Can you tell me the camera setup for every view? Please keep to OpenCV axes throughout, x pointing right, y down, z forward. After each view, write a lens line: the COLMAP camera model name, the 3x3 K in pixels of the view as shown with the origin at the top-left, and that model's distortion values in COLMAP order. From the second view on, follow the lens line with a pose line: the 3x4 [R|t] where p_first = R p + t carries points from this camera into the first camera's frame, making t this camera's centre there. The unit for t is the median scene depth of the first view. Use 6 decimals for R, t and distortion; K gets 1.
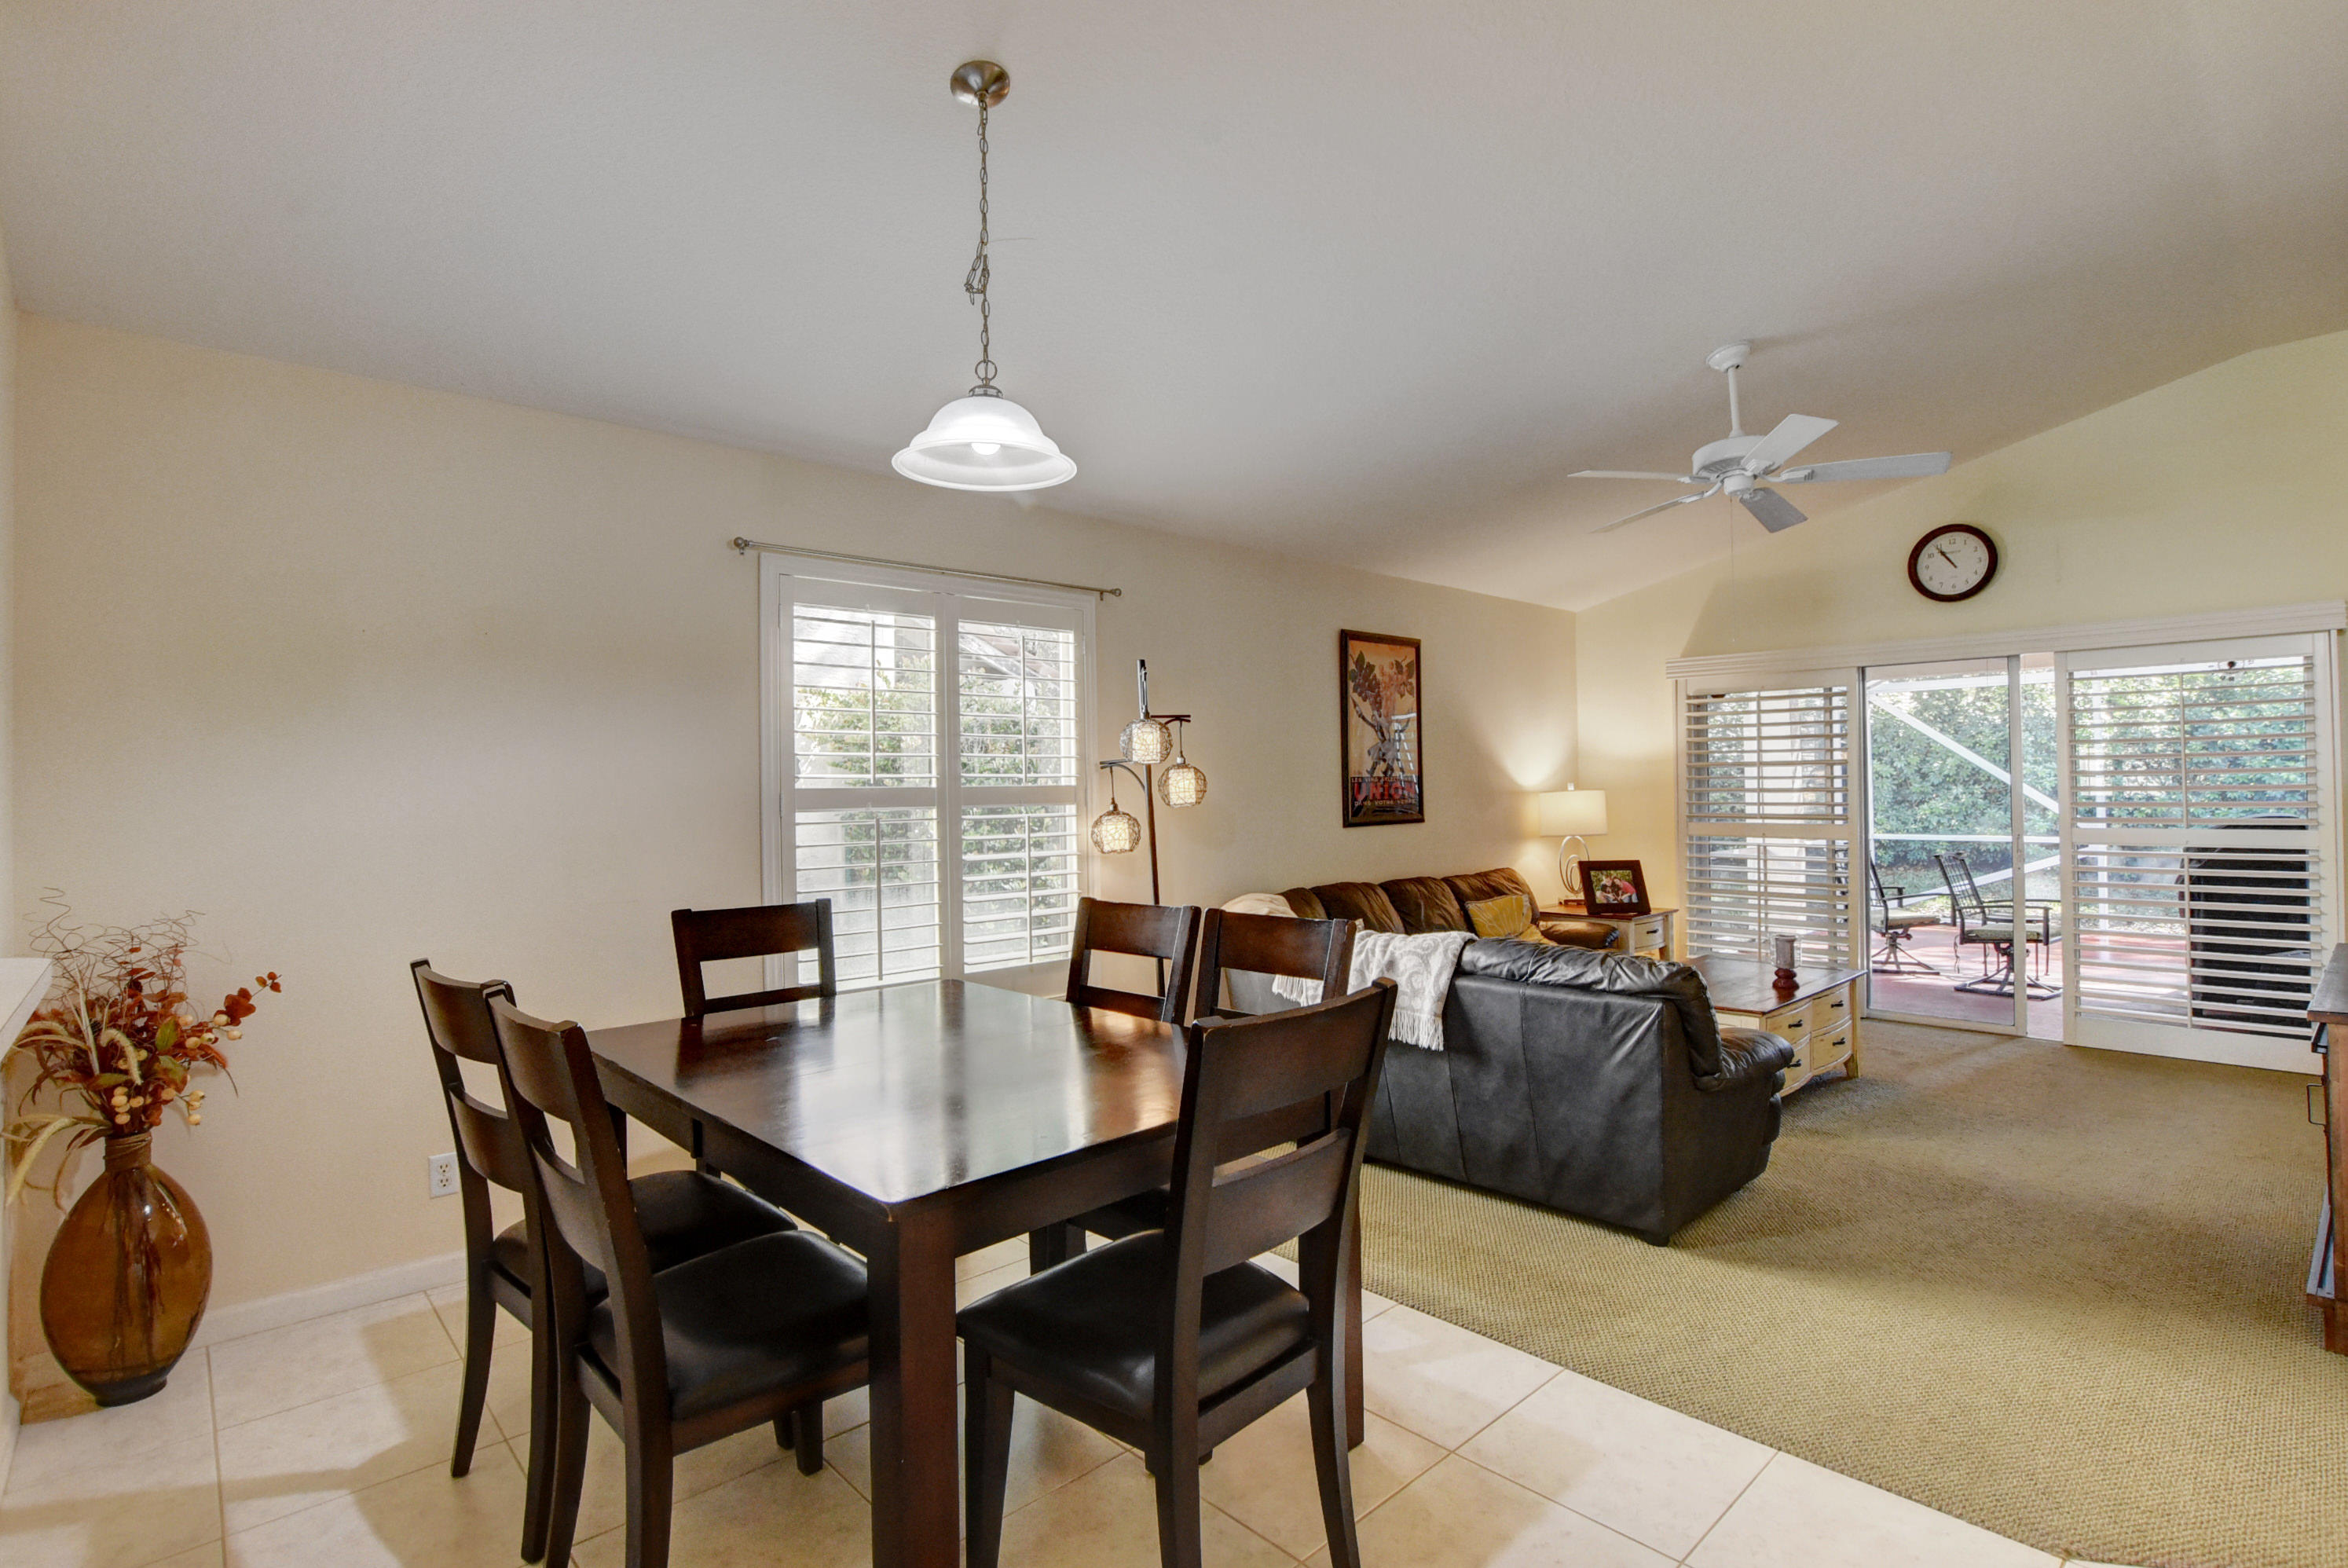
lens RADIAL K [[1130.6, 0, 1169.6], [0, 1130.6, 777.6], [0, 0, 1]] dist [-0.024850, 0.001368]
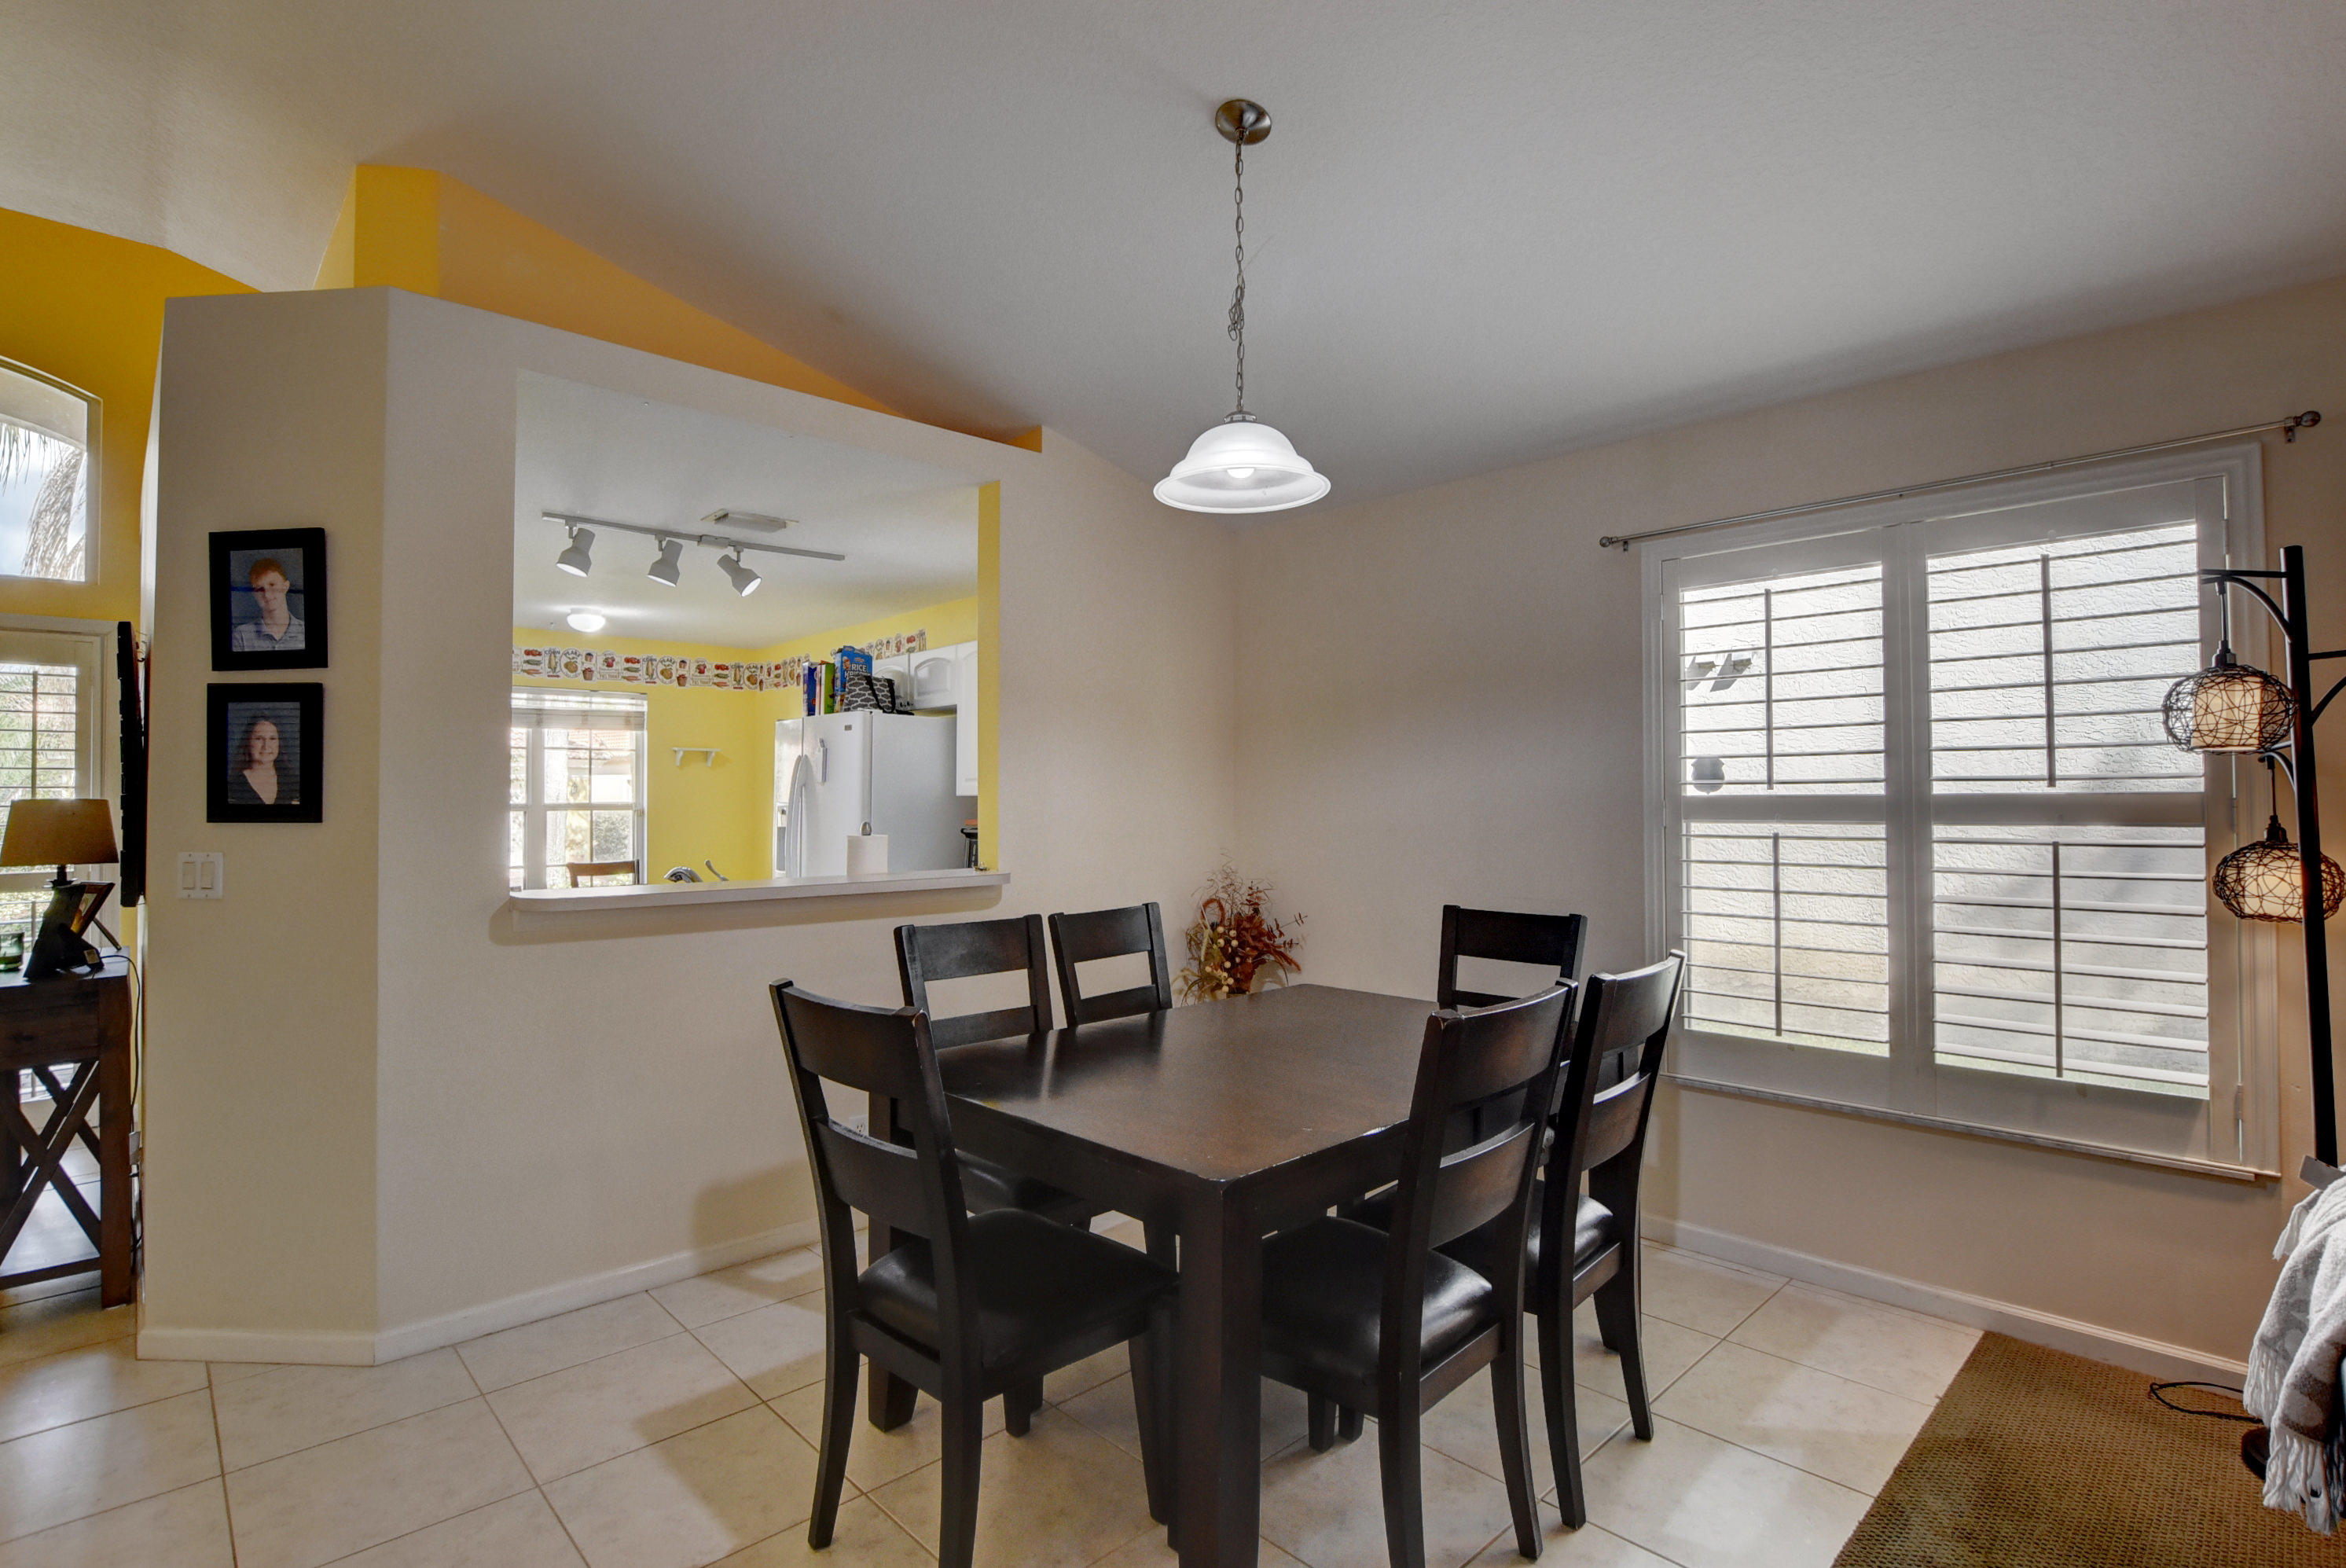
lens RADIAL K [[1123.7, 0, 1177.4], [0, 1123.7, 777.8], [0, 0, 1]] dist [-0.029335, 0.005100]
pose [[0.011200, -0.005882, -0.999920, 0.336204], [0.012297, 0.999908, -0.005744, -0.002870], [0.999862, -0.012232, 0.011272, 0.360557]]
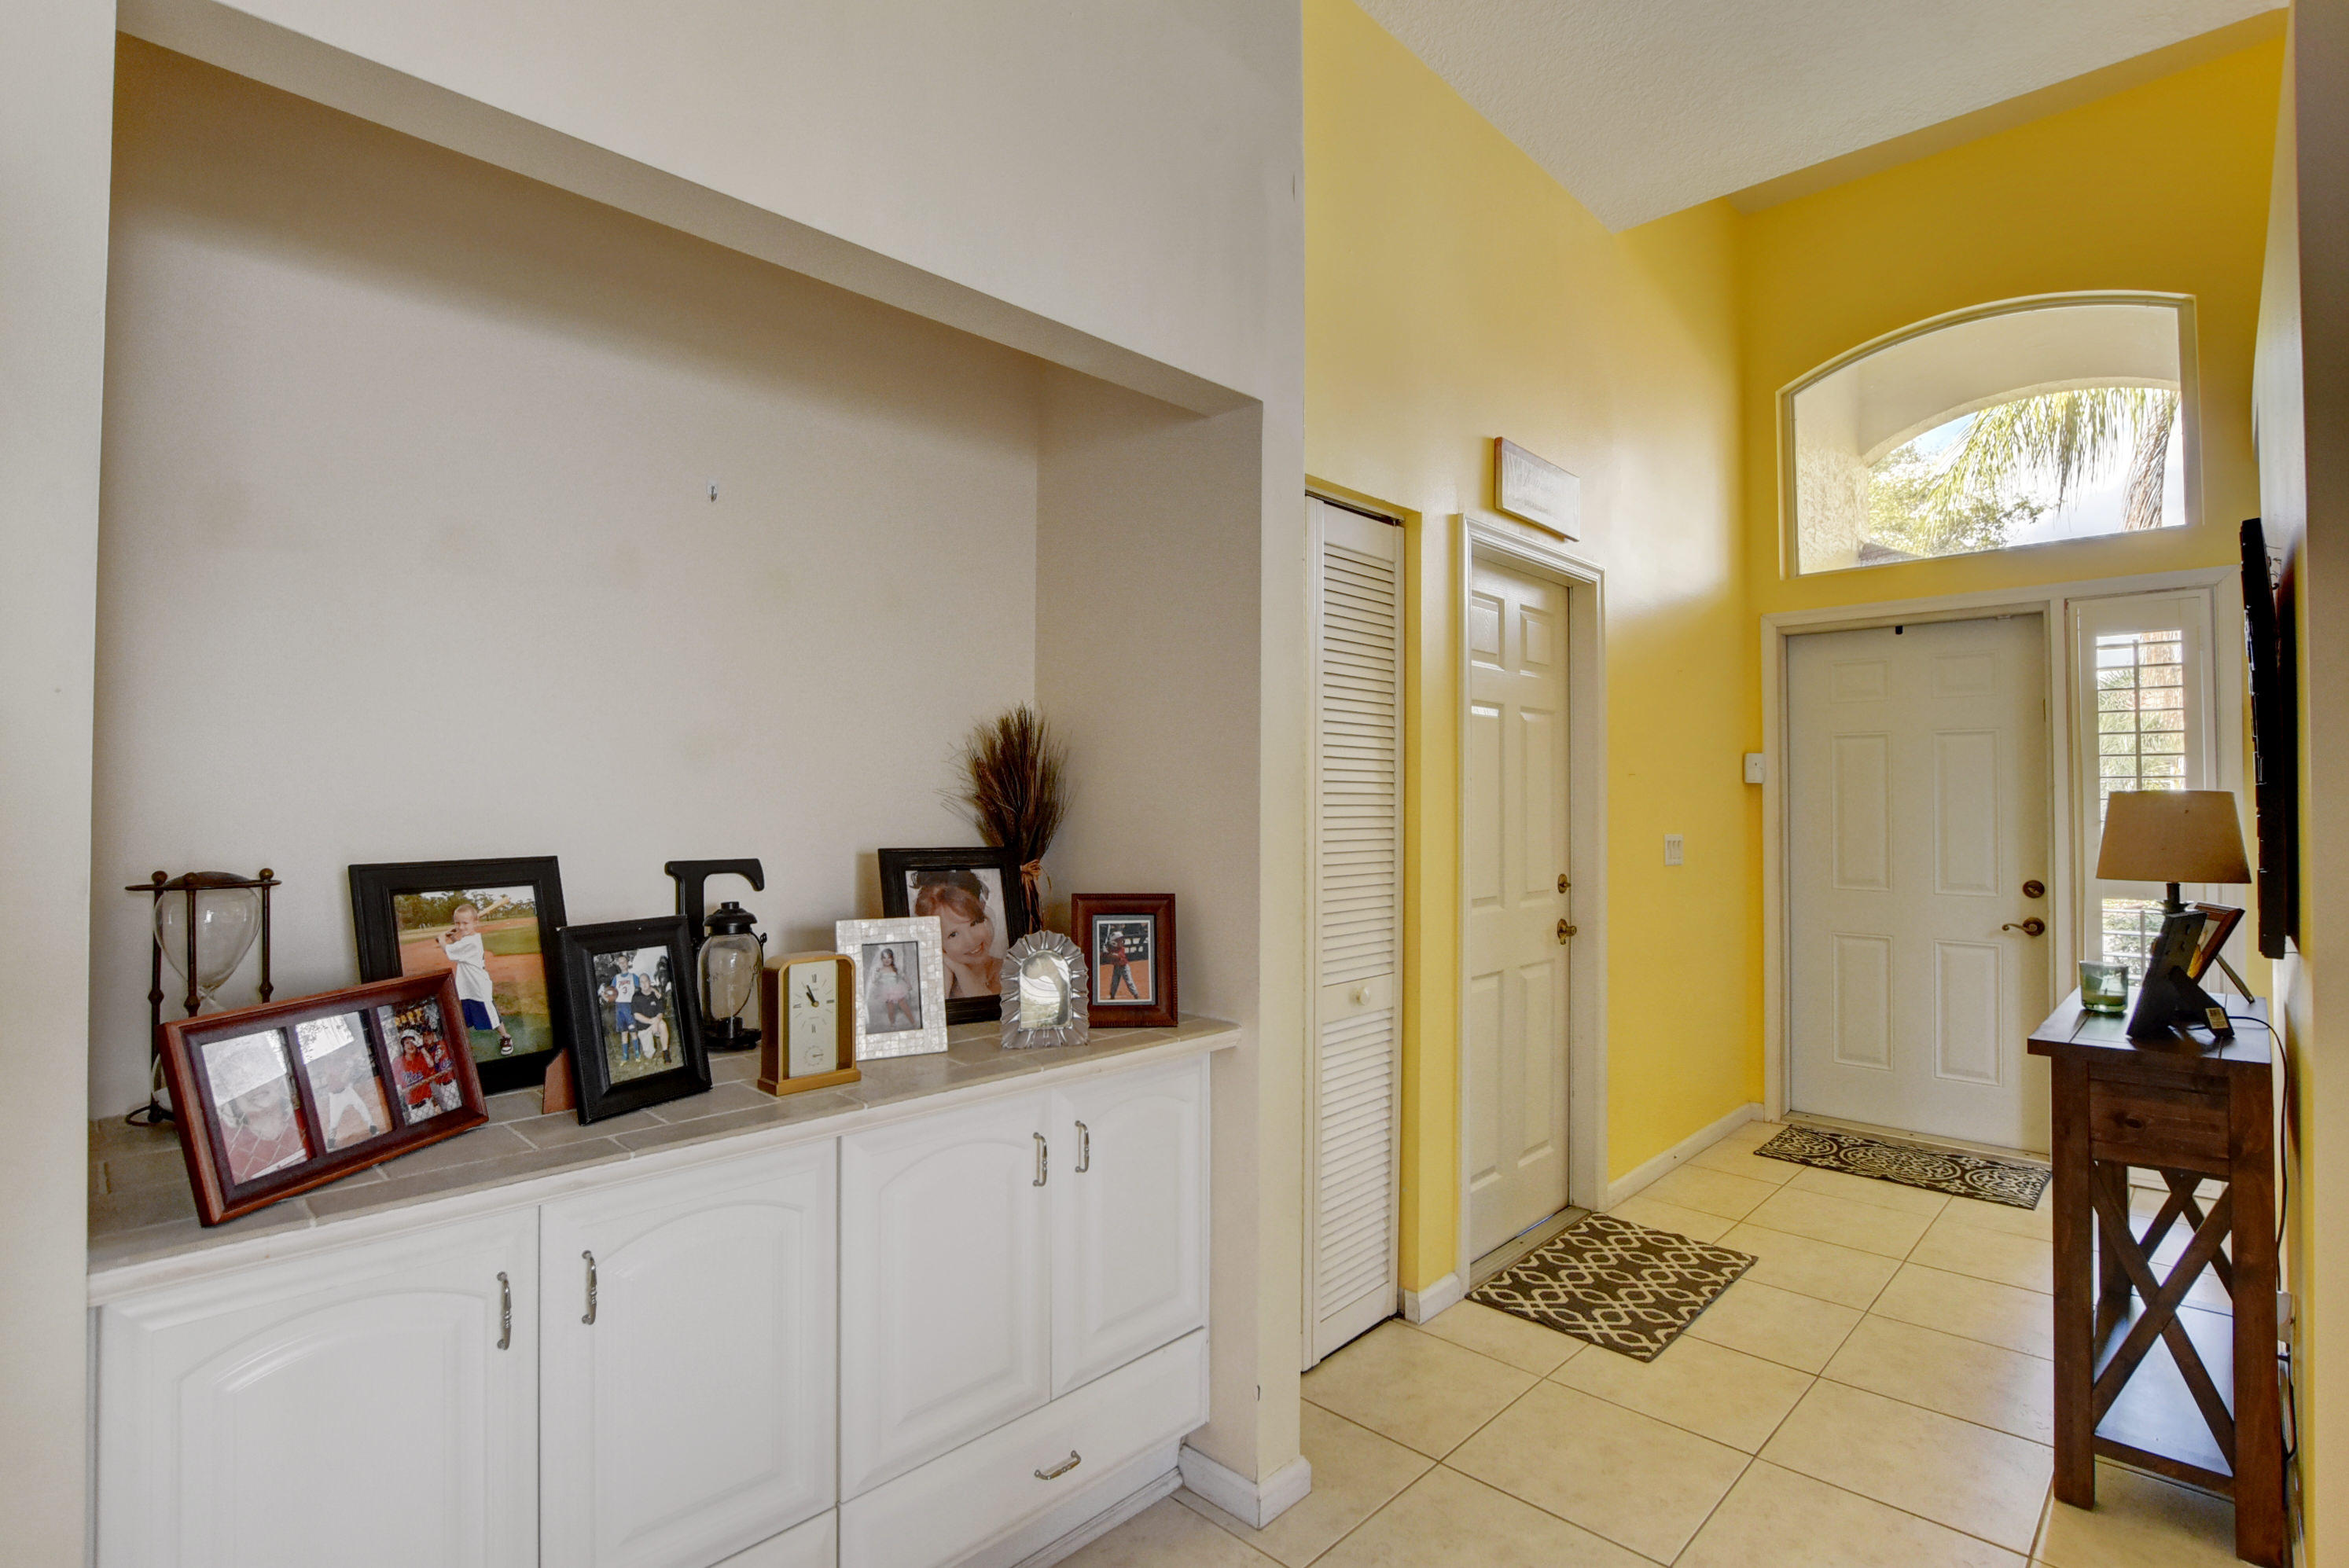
lens RADIAL K [[1138.3, 0, 1187.8], [0, 1138.3, 776.8], [0, 0, 1]] dist [-0.019371, 0.000394]
pose [[-0.997612, 0.014225, -0.067590, 0.171971], [0.015961, 0.999555, -0.025219, -0.002756], [0.067201, -0.026237, -0.997394, 0.197490]]
